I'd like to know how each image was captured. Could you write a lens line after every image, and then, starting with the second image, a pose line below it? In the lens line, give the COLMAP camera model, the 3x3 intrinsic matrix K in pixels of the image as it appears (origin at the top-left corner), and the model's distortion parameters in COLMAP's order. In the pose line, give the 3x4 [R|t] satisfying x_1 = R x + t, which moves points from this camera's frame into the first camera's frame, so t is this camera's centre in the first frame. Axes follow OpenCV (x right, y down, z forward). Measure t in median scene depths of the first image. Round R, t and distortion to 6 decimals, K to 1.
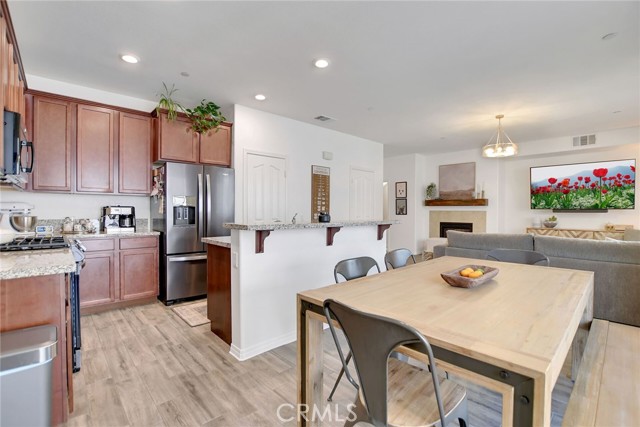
lens RADIAL K [[289.2, 0, 320.6], [0, 289.2, 216.8], [0, 0, 1]] dist [-0.025767, 0.000124]
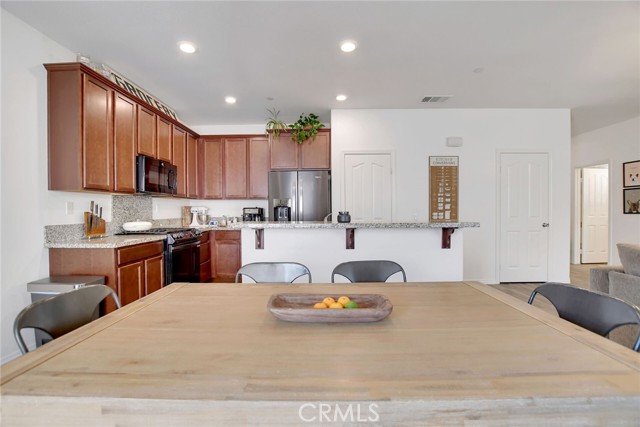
lens RADIAL K [[286.5, 0, 320.0], [0, 286.5, 213.5], [0, 0, 1]] dist [-0.026926, 0.000027]
pose [[0.720957, -0.000559, -0.692980, 0.288007], [-0.004831, 0.999971, -0.005833, -0.002139], [0.692963, 0.007554, 0.720933, 0.152178]]
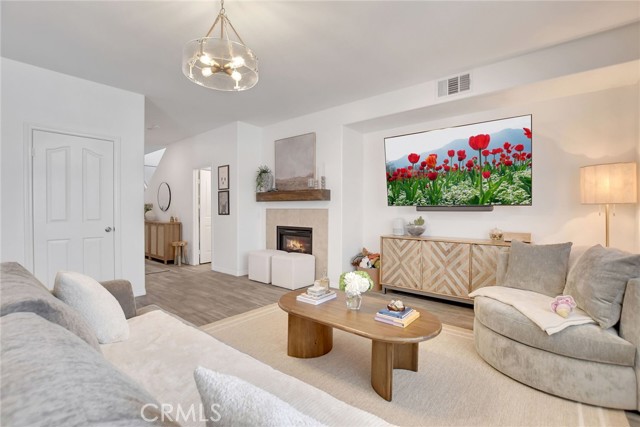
lens RADIAL K [[293.2, 0, 319.1], [0, 293.2, 212.3], [0, 0, 1]] dist [-0.021909, 0.000133]
pose [[0.993353, -0.004397, 0.115021, 0.587511], [0.005351, 0.999954, -0.007983, -0.009466], [-0.114980, 0.008546, 0.993331, 0.439773]]
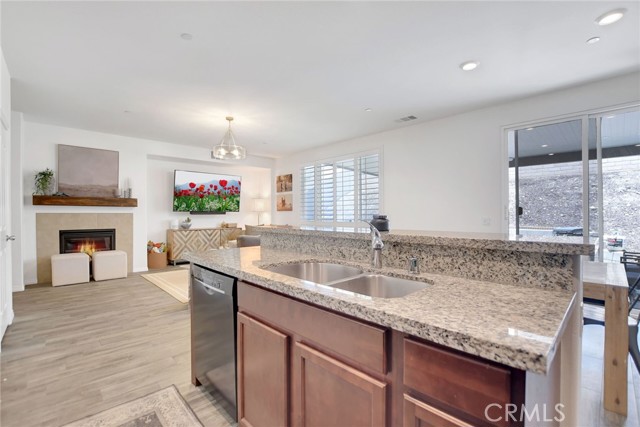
lens RADIAL K [[290.3, 0, 323.6], [0, 290.3, 206.2], [0, 0, 1]] dist [-0.017927, -0.000108]
pose [[-0.013638, 0.022626, 0.999651, -0.324558], [0.022370, 0.999501, -0.022317, -0.011807], [-0.999657, 0.022057, -0.014137, 0.555344]]
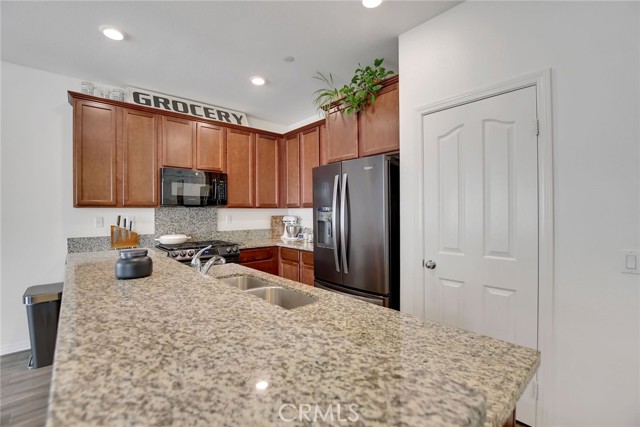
lens RADIAL K [[286.5, 0, 320.0], [0, 286.5, 213.5], [0, 0, 1]] dist [-0.026926, 0.000027]
pose [[-0.038213, -0.001946, -0.999268, 0.183702], [-0.014042, 0.999900, -0.001411, -0.032925], [0.999171, 0.013978, -0.038236, 0.623085]]
